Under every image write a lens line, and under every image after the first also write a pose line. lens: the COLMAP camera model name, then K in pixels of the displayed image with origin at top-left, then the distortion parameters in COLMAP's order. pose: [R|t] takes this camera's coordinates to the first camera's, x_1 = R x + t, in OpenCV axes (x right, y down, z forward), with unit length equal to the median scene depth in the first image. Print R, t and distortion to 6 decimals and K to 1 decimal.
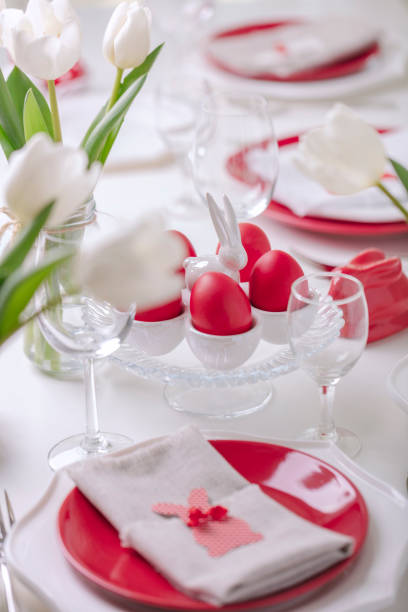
lens RADIAL K [[1794.8, 0, 209.9], [0, 1794.8, 310.3], [0, 0, 1]] dist [0.005846, 0.000000]
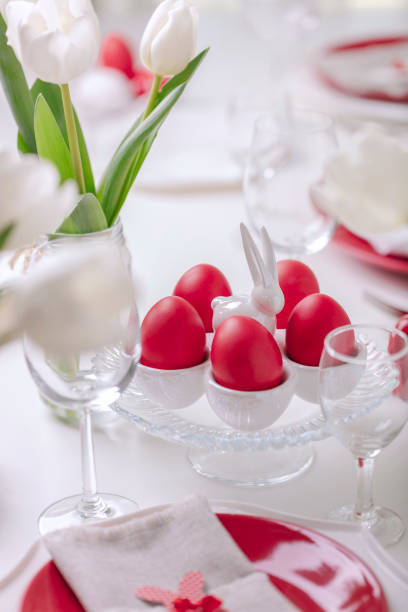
lens RADIAL K [[1794.8, 0, 201.5], [0, 1794.8, 306.1], [0, 0, 1]] dist [0.005846, 0.000000]
pose [[0.991680, 0.052955, -0.117327, 0.084461], [-0.054632, 0.998445, -0.011116, -0.015568], [0.116556, 0.017433, 0.993031, 0.149857]]
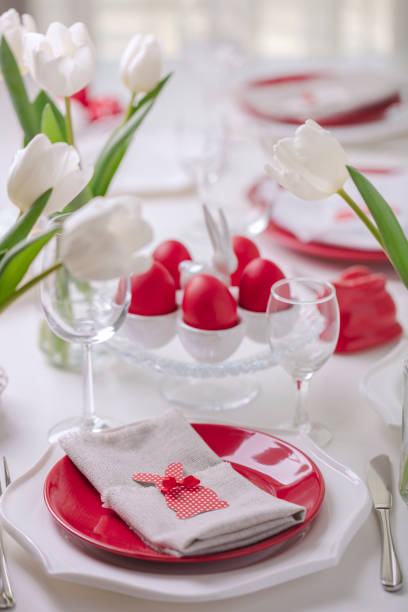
lens RADIAL K [[1794.8, 0, 201.2], [0, 1794.8, 302.2], [0, 0, 1]] dist [0.005846, 0.000000]
pose [[0.997521, 0.042201, -0.056317, 0.064041], [-0.044993, 0.997771, -0.049274, 0.051184], [0.054112, 0.051686, 0.997196, -0.108611]]
